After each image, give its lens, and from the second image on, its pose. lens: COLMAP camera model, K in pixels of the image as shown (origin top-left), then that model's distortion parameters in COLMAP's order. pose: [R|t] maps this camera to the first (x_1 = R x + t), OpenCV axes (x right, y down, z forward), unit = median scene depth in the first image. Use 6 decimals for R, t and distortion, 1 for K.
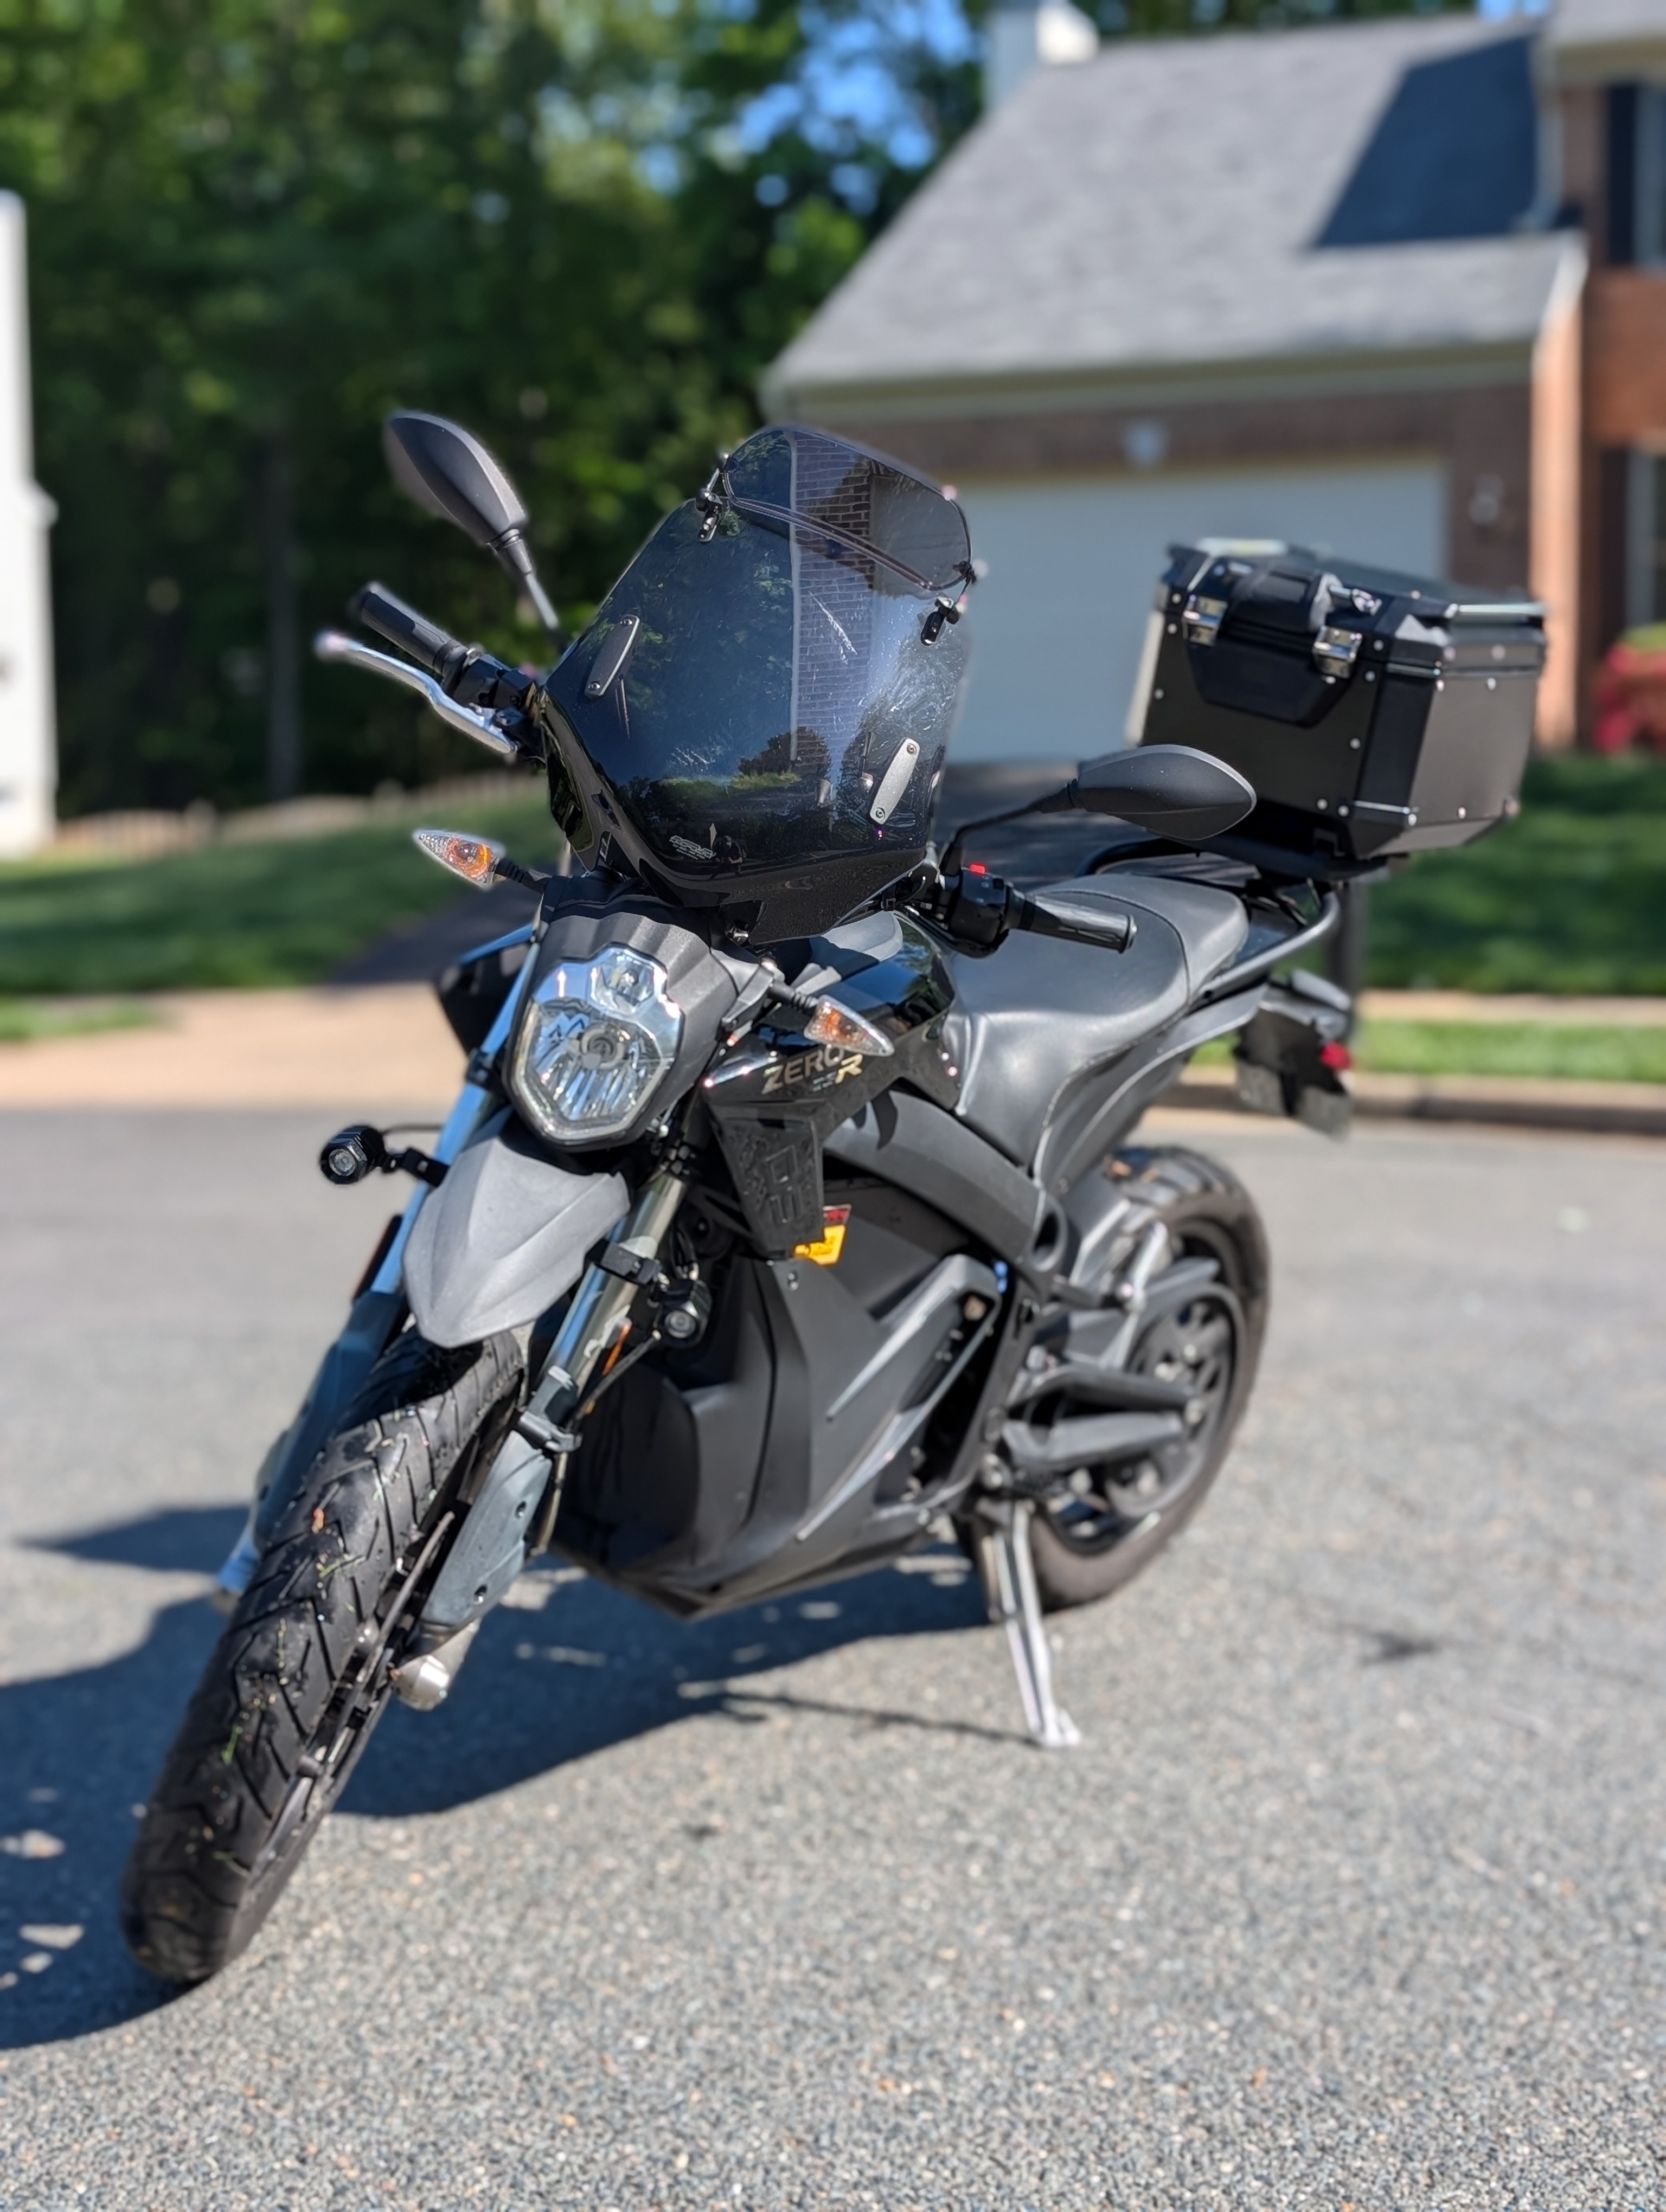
lens RADIAL K [[2407.1, 0, 939.3], [0, 2407.1, 1107.3], [0, 0, 1]] dist [0.136555, -0.390026]
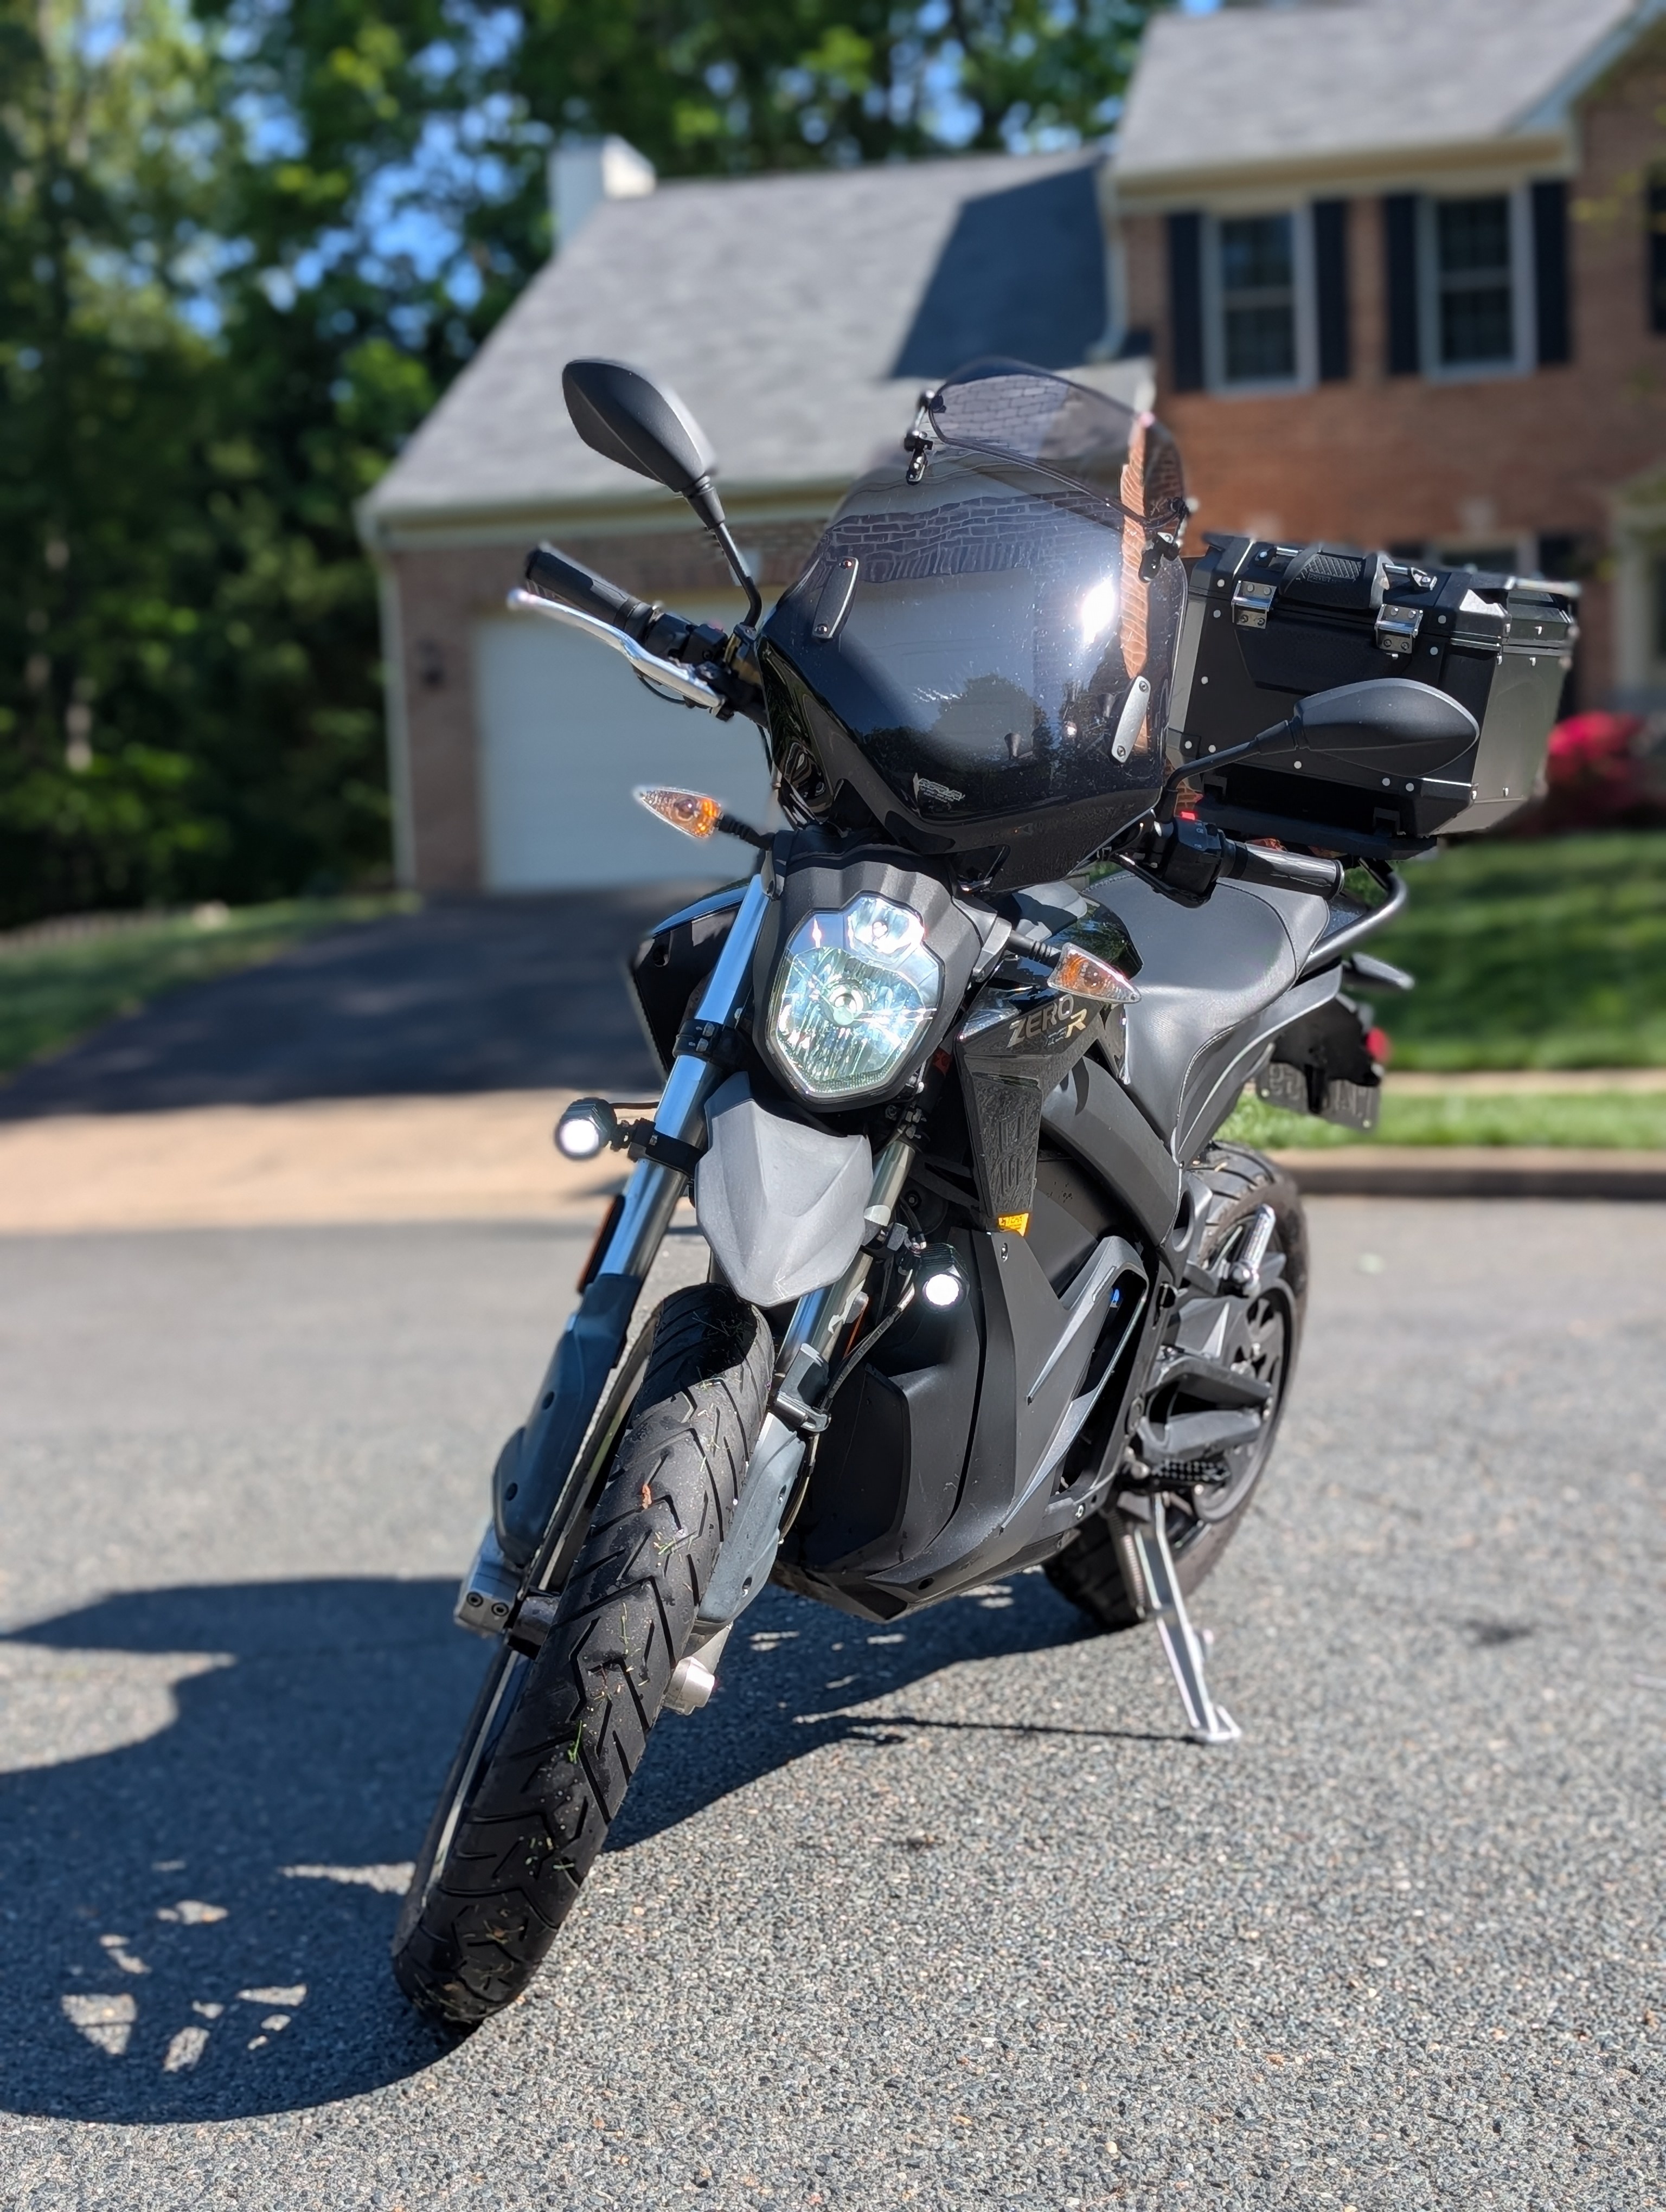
lens RADIAL K [[2411.0, 0, 833.5], [0, 2411.0, 1133.8], [0, 0, 1]] dist [0.150358, -0.470347]
pose [[0.992813, -0.042630, 0.111827, -0.238232], [0.046852, 0.998274, -0.035402, 0.056307], [-0.110124, 0.040387, 0.993097, 0.050106]]
